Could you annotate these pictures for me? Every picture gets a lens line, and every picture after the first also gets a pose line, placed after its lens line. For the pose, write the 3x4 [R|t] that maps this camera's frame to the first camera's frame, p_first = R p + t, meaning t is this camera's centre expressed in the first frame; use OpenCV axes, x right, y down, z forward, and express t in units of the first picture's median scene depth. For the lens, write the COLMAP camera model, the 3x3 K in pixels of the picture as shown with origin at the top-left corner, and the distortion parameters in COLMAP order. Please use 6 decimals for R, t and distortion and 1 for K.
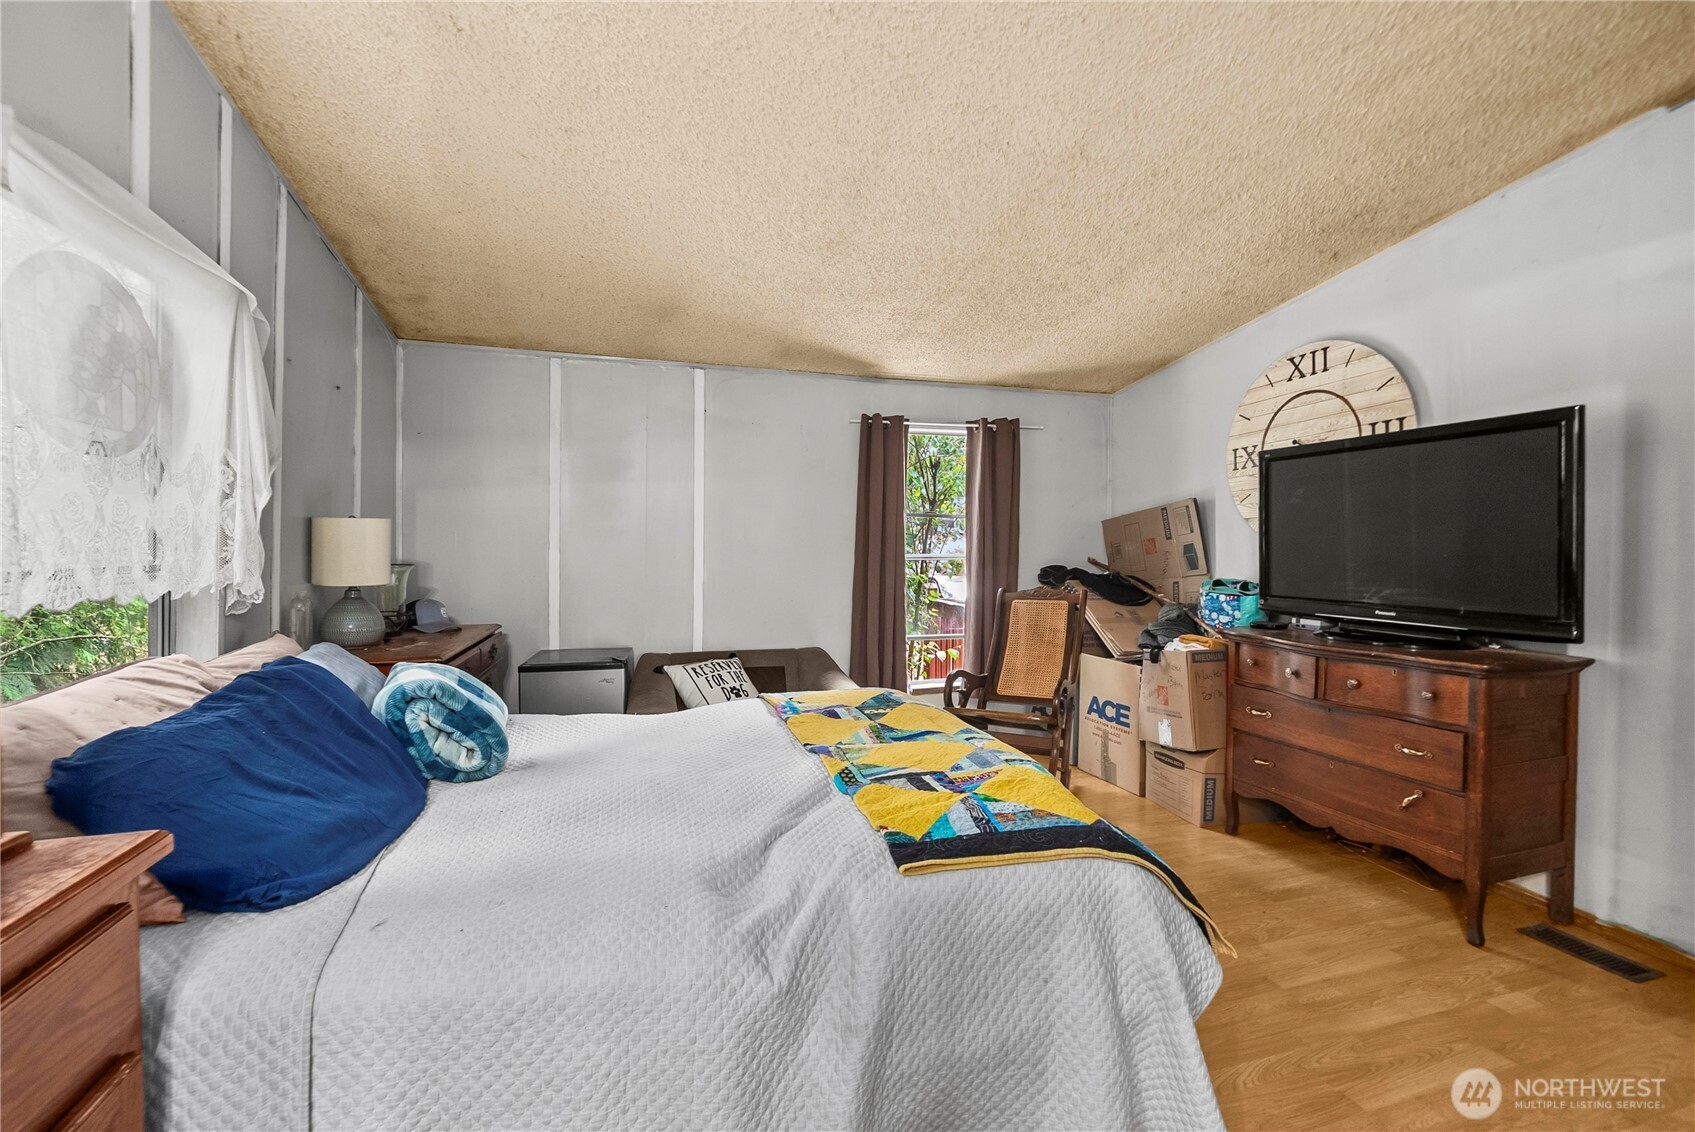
lens RADIAL K [[772.4, 0, 850.4], [0, 772.4, 555.0], [0, 0, 1]] dist [0.000651, 0.000364]
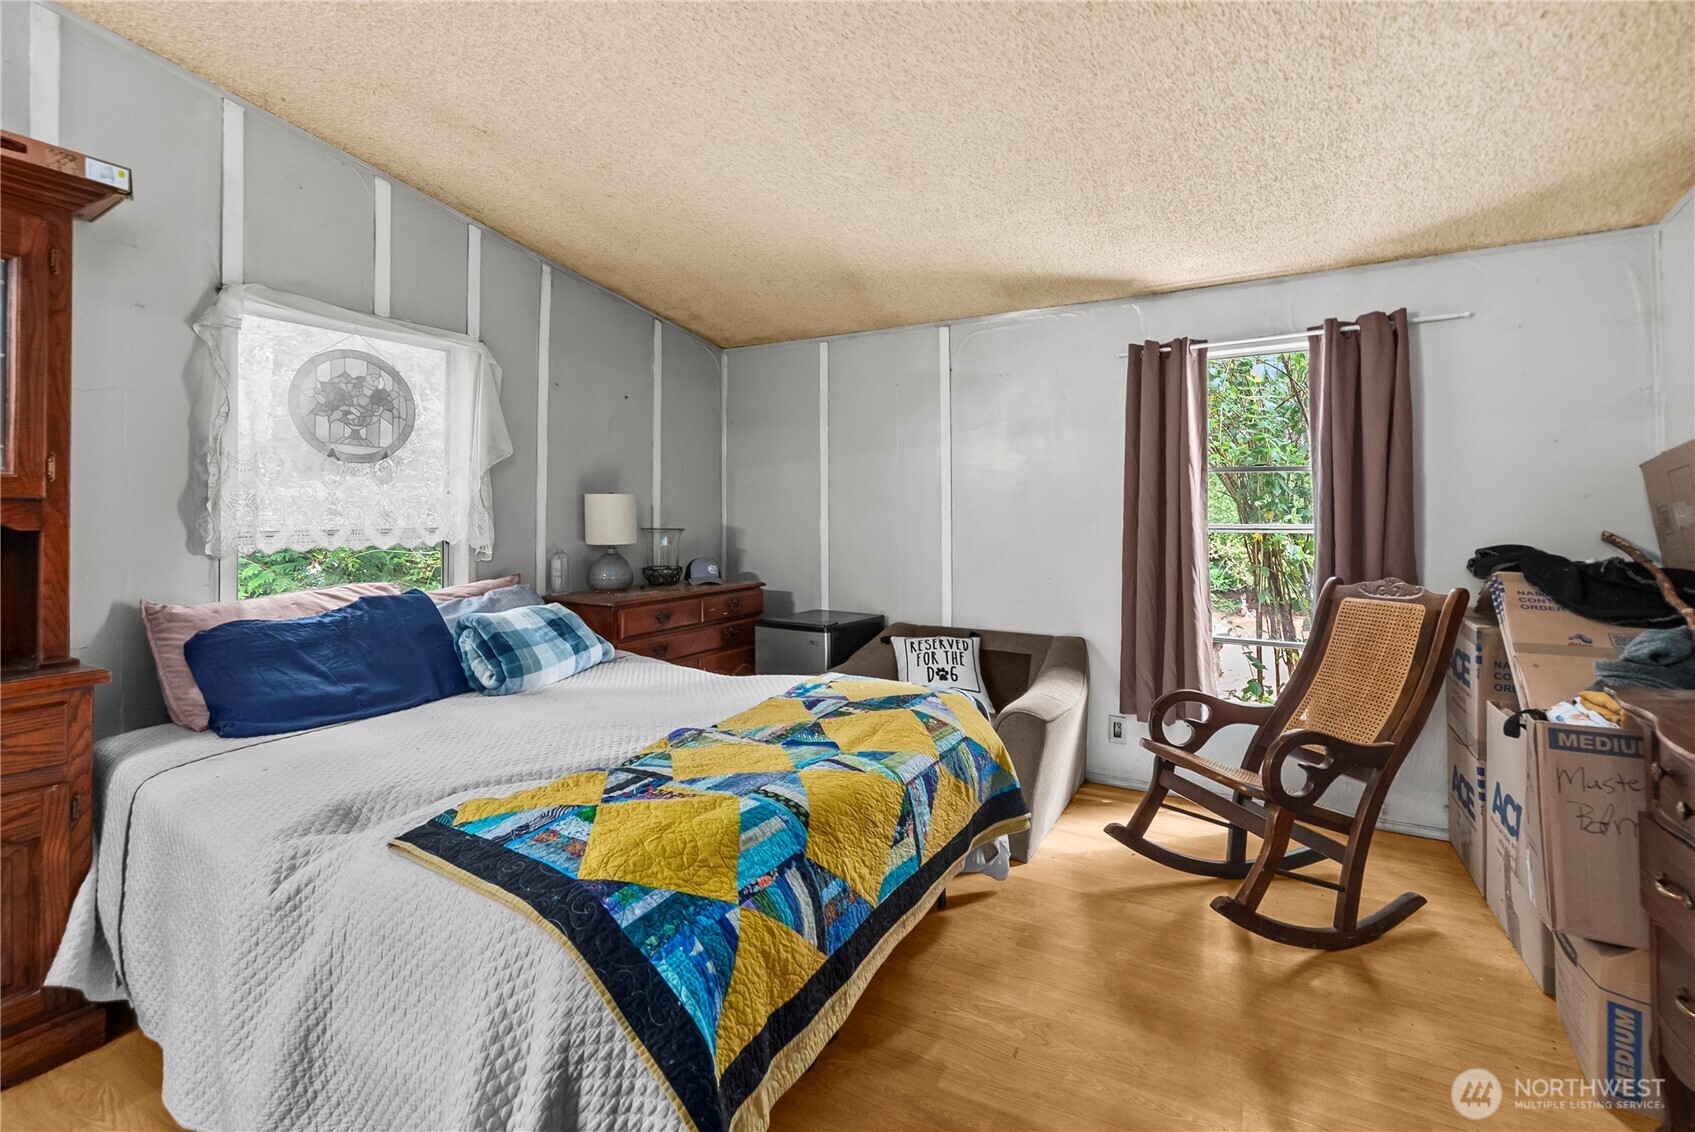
lens RADIAL K [[778.2, 0, 823.5], [0, 778.2, 493.0], [0, 0, 1]] dist [0.004357, 0.000547]
pose [[0.666521, -0.022927, -0.745134, 0.490269], [-0.005285, 0.999357, -0.035476, -0.002801], [0.745467, 0.027583, 0.665971, 0.306048]]
